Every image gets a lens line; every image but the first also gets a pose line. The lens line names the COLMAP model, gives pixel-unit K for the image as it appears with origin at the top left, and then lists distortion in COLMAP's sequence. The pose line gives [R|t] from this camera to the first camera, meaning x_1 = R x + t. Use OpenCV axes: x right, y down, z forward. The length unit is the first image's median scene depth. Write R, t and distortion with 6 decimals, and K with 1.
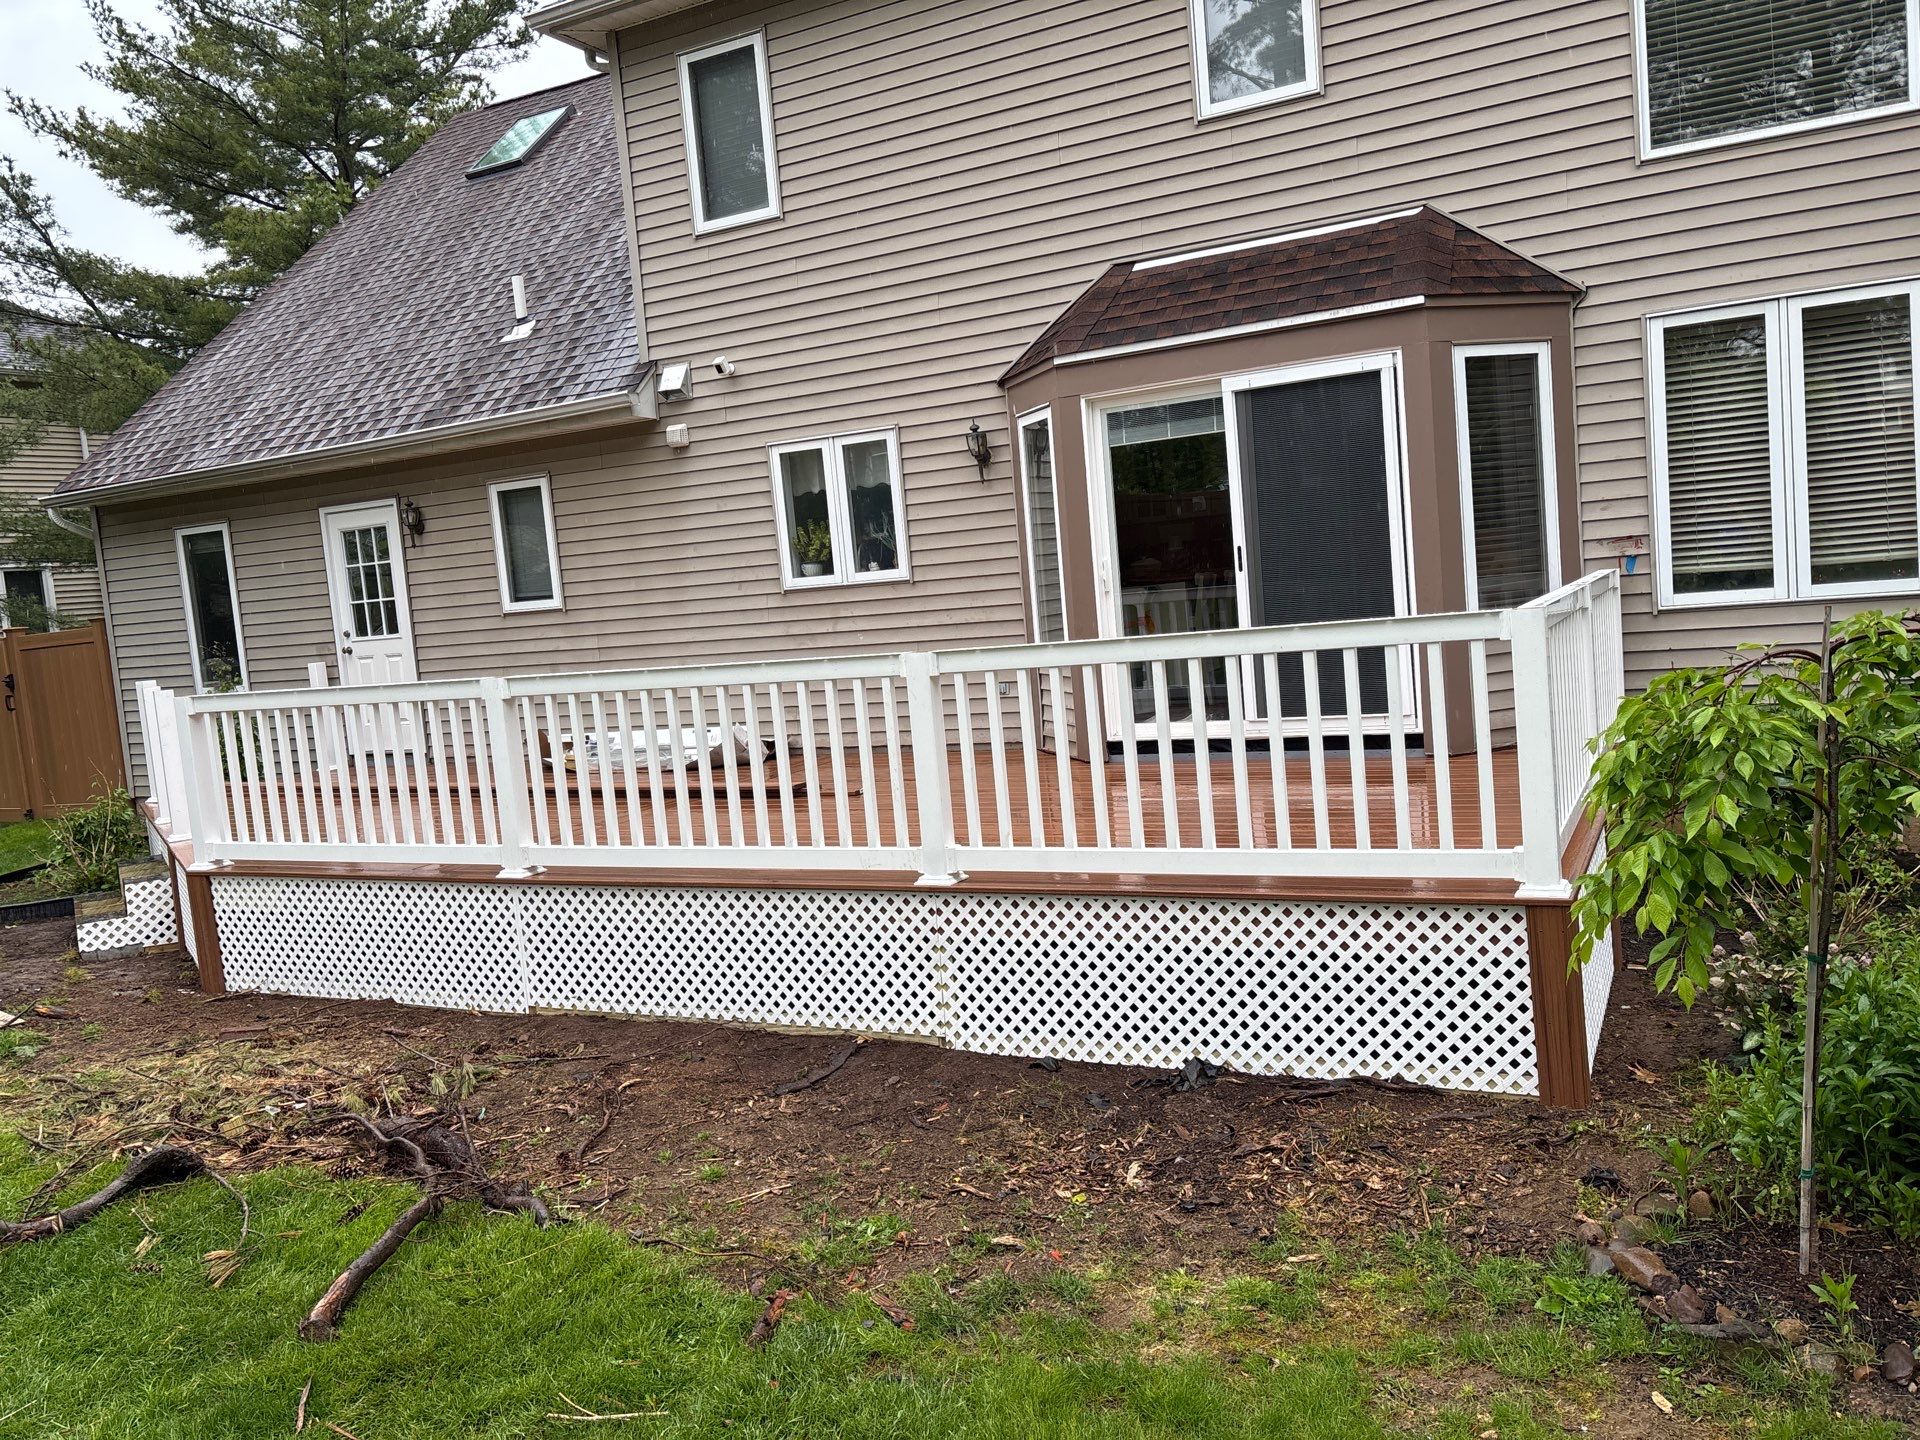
lens RADIAL K [[1441.6, 0, 971.0], [0, 1441.6, 721.1], [0, 0, 1]] dist [0.025056, -0.009656]
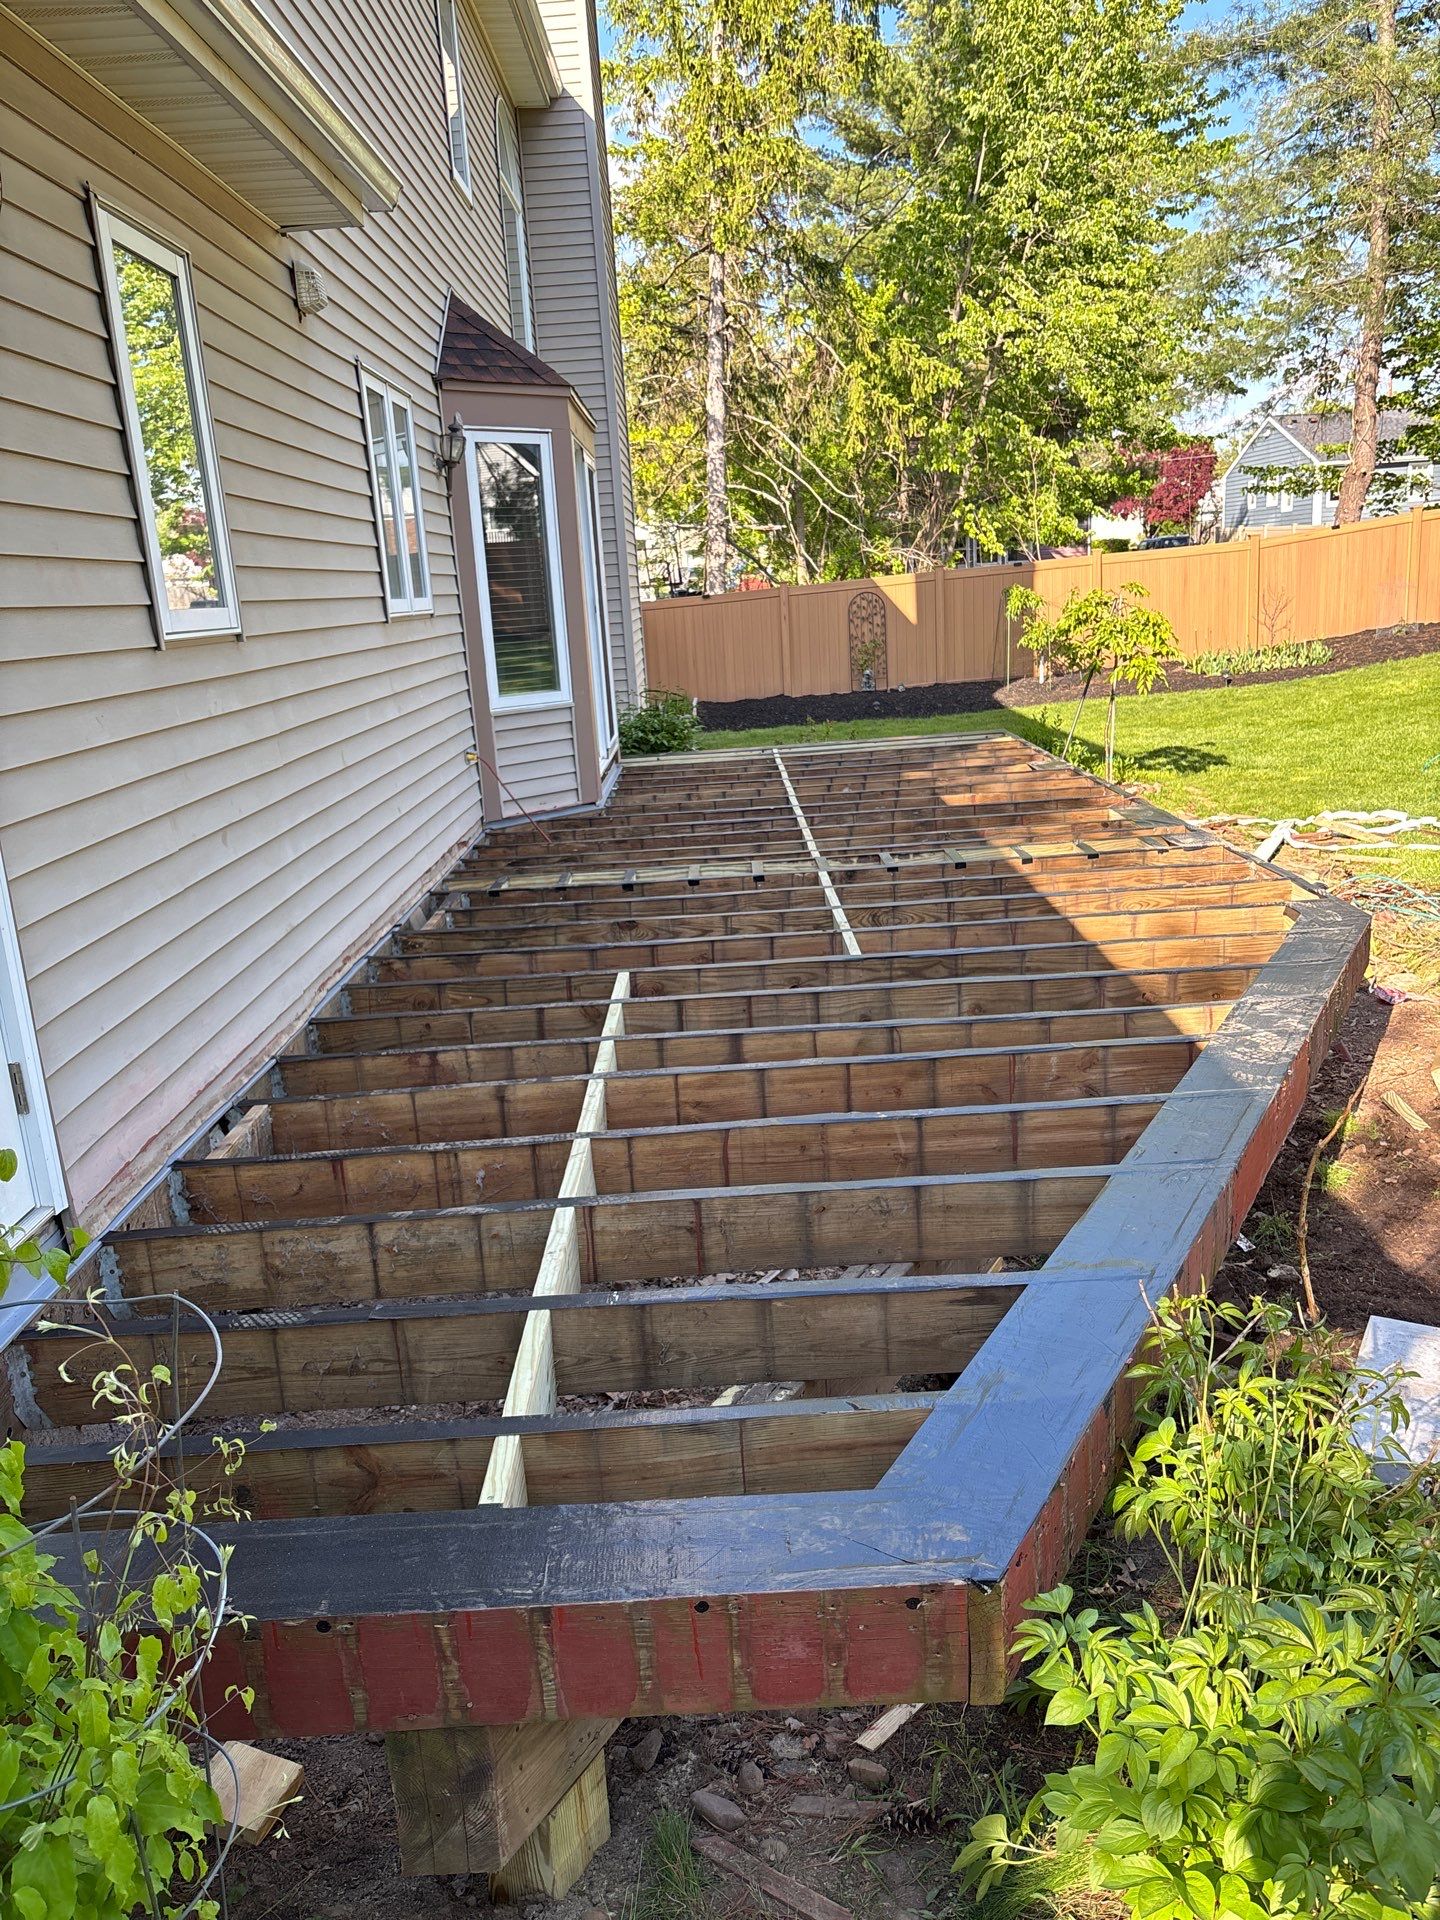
lens RADIAL K [[1468.0, 0, 727.1], [0, 1468.0, 965.1], [0, 0, 1]] dist [0.003211, 0.002616]
pose [[-0.458233, -0.113329, 0.881577, -0.813165], [0.184067, 0.958238, 0.218859, -0.065148], [-0.869564, 0.262558, -0.418237, 1.262746]]
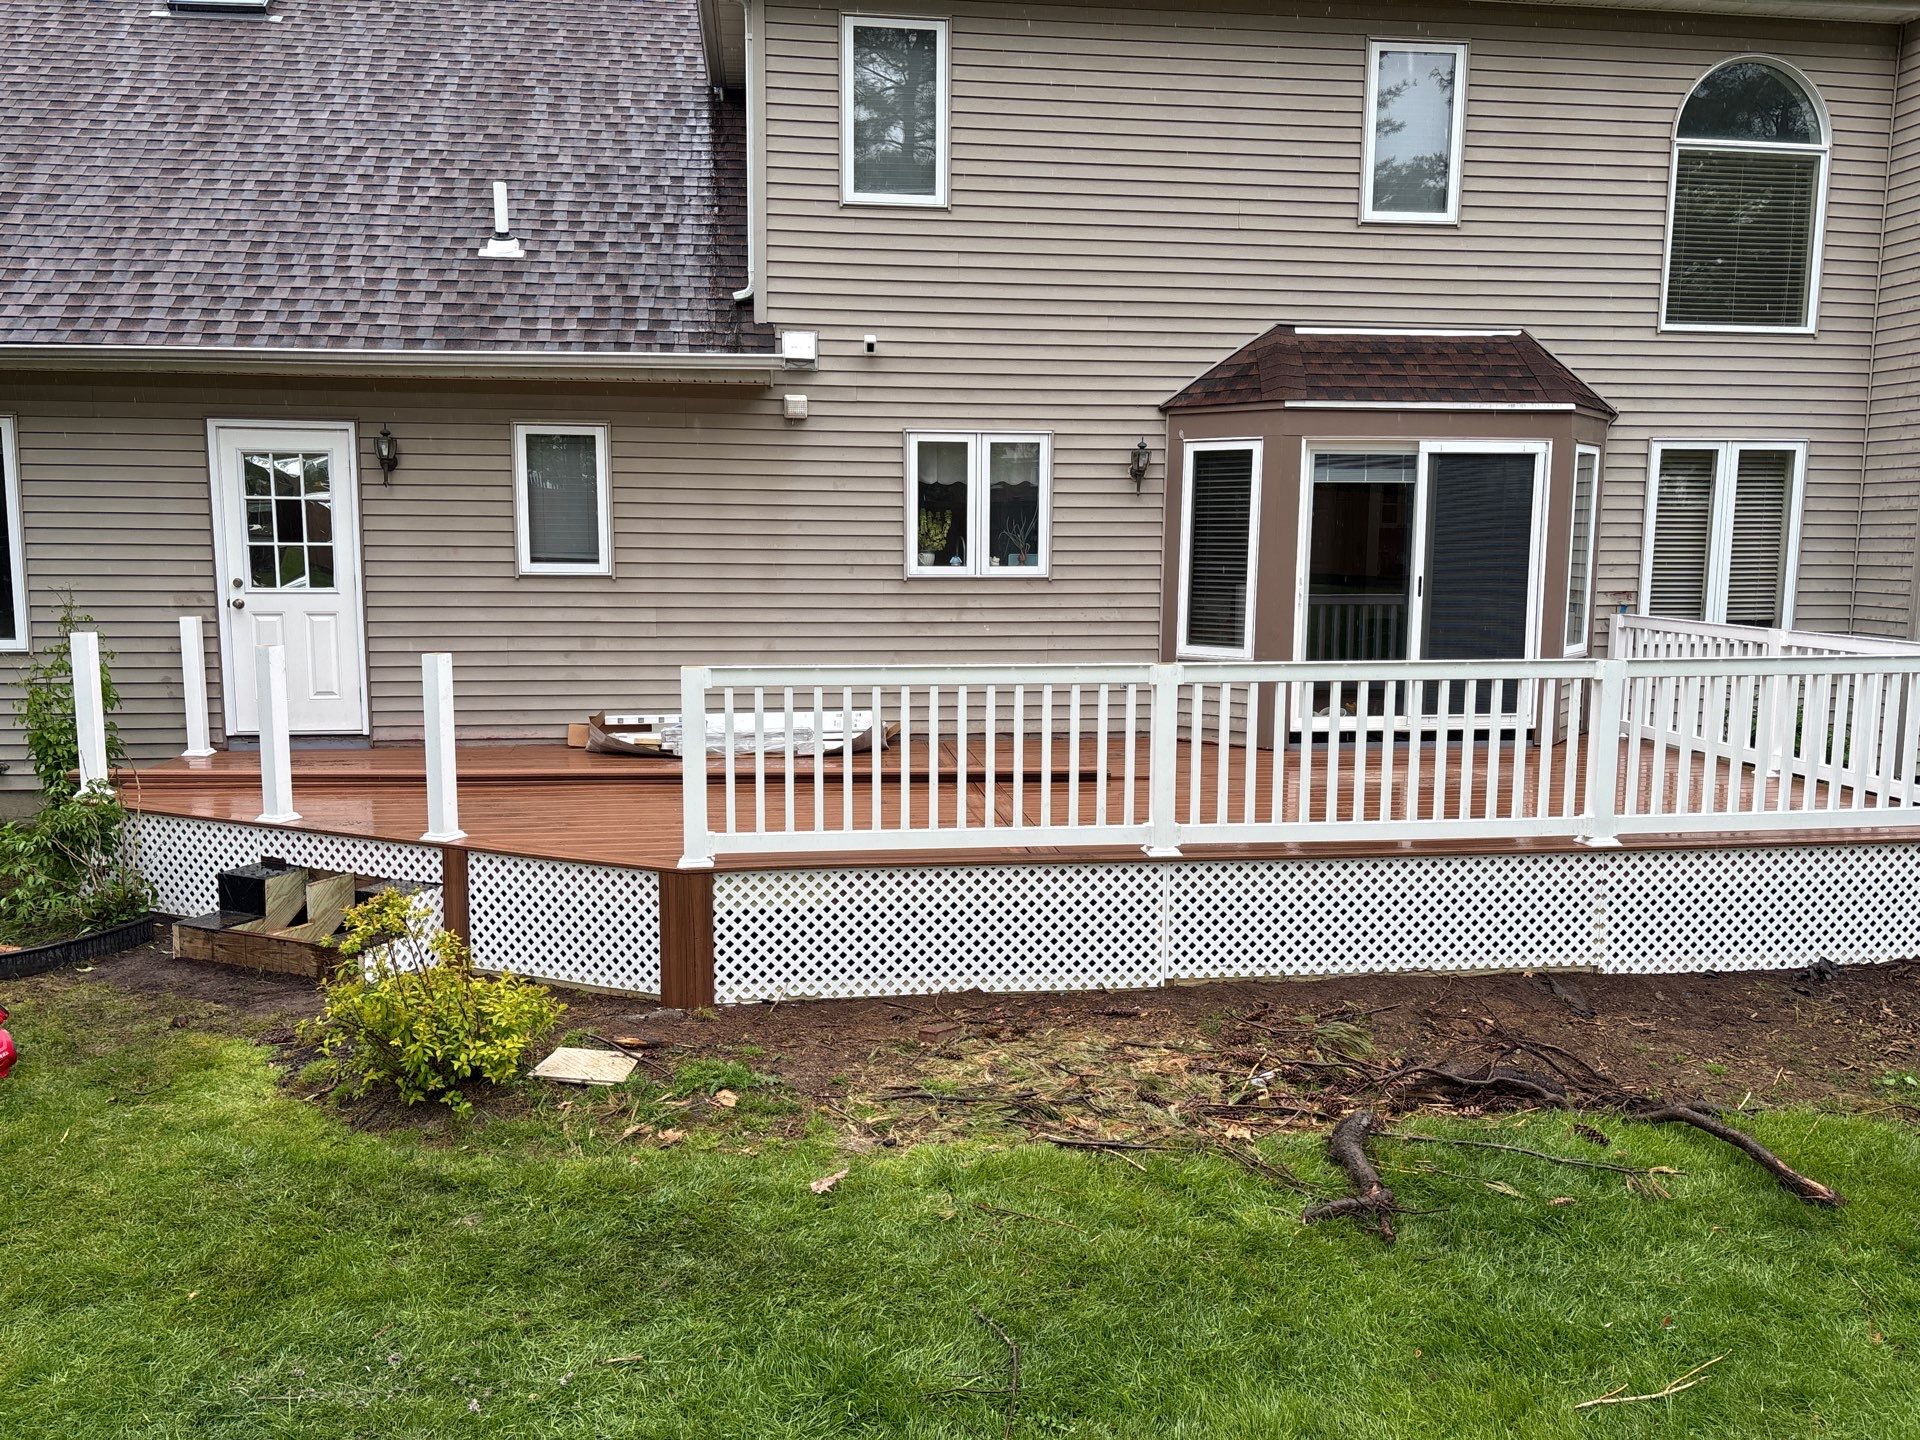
lens RADIAL K [[1441.6, 0, 946.7], [0, 1441.6, 733.9], [0, 0, 1]] dist [0.025056, -0.009656]
pose [[0.827395, 0.011888, 0.561495, -0.722050], [-0.021036, 0.999730, 0.009832, 0.009063], [-0.561226, -0.019946, 0.827422, 0.162520]]
